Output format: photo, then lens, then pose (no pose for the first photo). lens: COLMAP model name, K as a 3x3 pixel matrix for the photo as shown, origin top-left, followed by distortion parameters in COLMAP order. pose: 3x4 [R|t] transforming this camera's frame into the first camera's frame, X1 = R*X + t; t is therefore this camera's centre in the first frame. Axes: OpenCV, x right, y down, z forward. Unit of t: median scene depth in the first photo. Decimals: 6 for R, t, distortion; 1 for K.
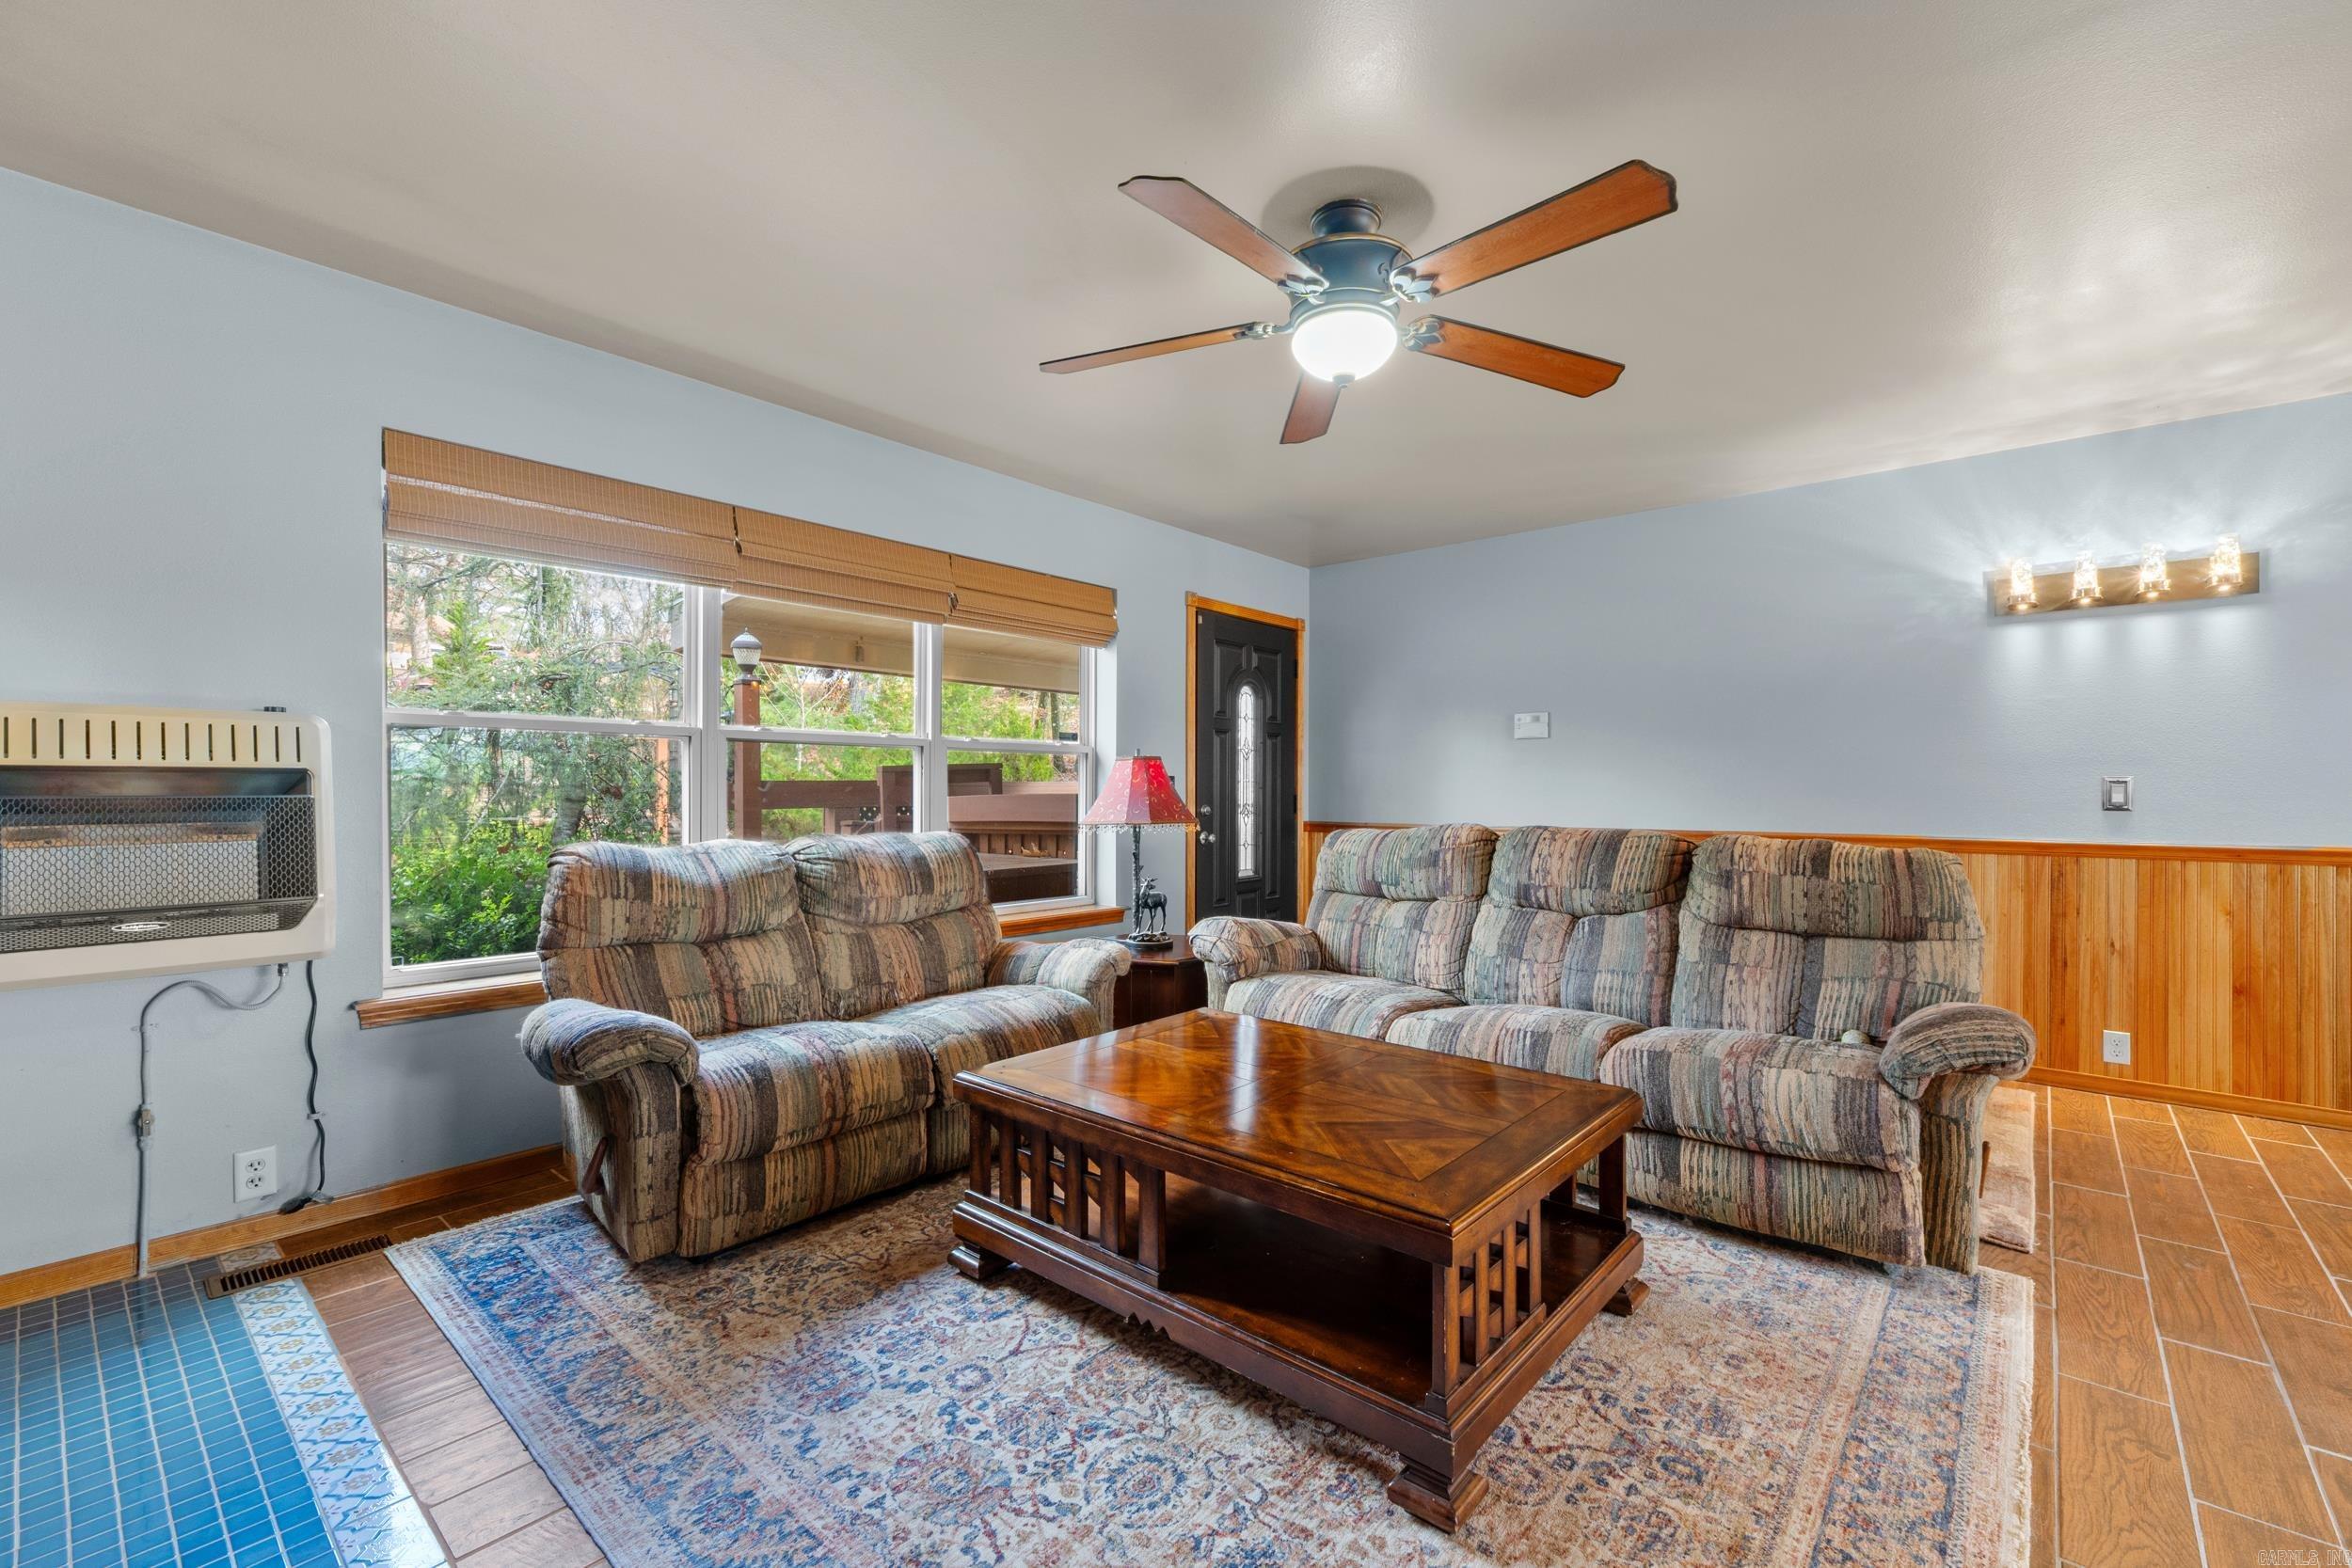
lens RADIAL K [[992.6, 0, 1176.0], [0, 992.6, 784.0], [0, 0, 1]] dist [-0.000951, -0.000342]
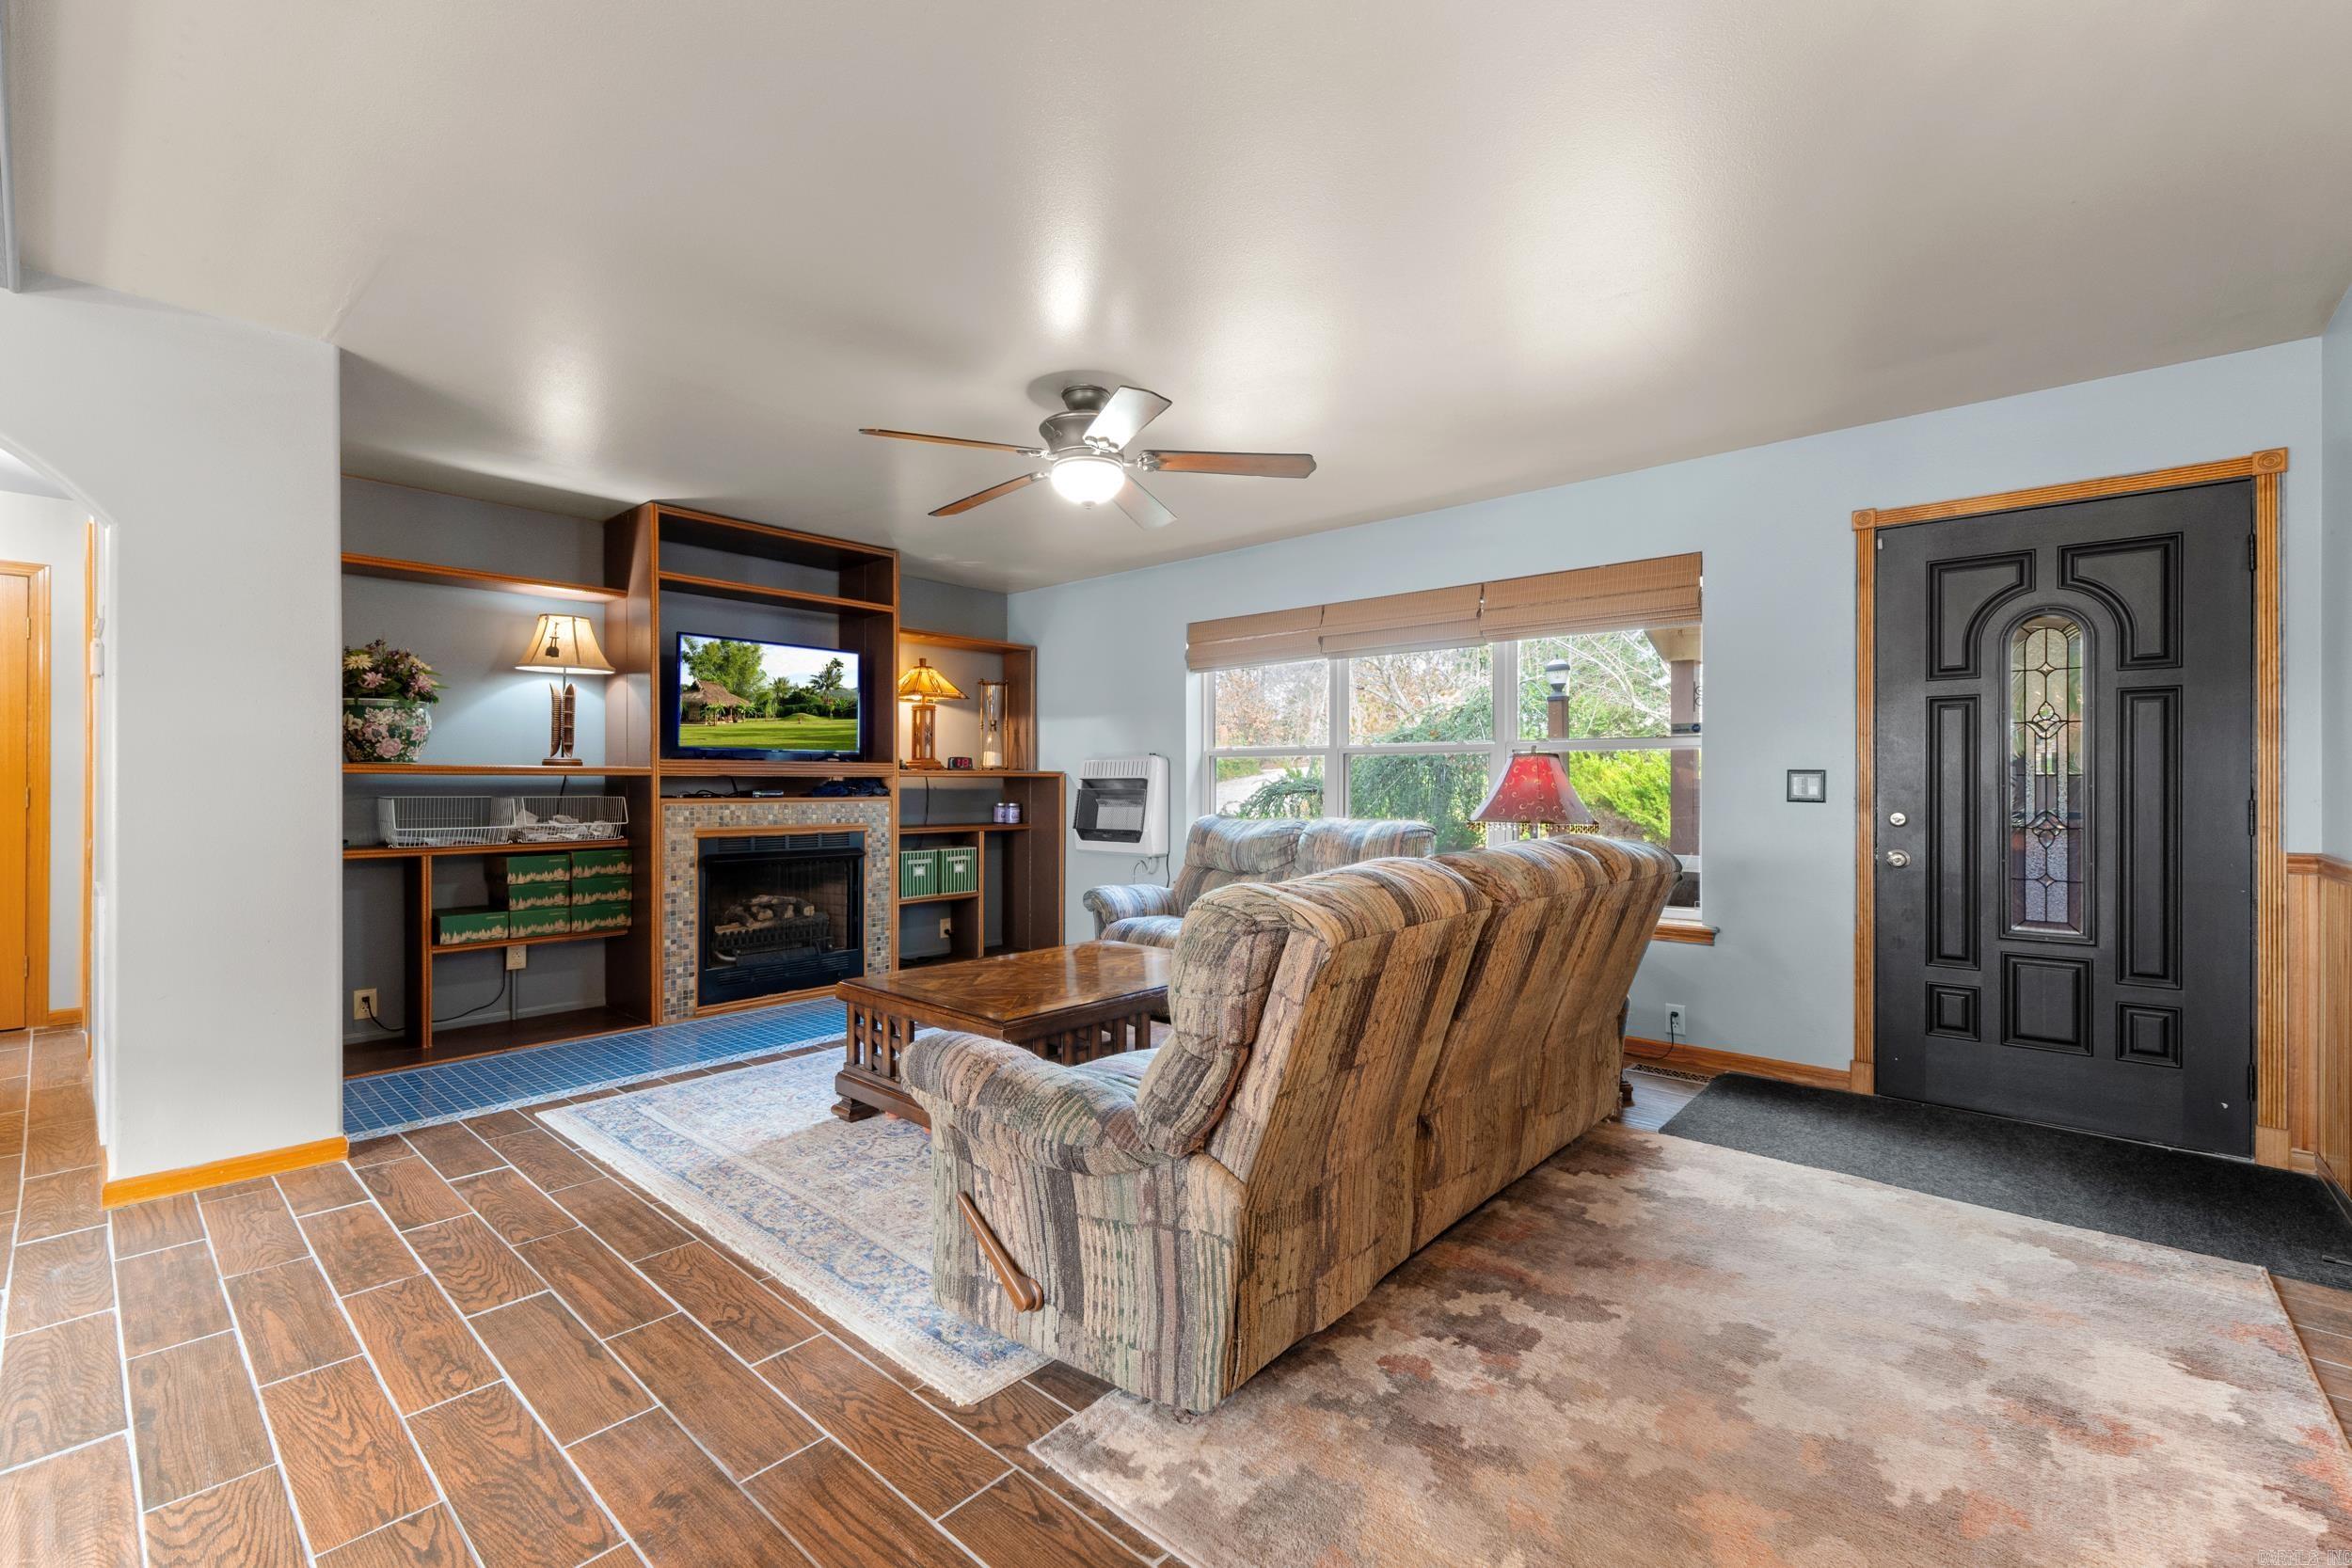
lens RADIAL K [[982.2, 0, 1176.0], [0, 982.2, 784.0], [0, 0, 1]] dist [0.000209, -0.000205]
pose [[-0.008903, -0.003652, -0.999954, 1.691616], [0.002918, 0.999989, -0.003679, 0.006212], [0.999956, -0.002950, -0.008893, 1.207414]]
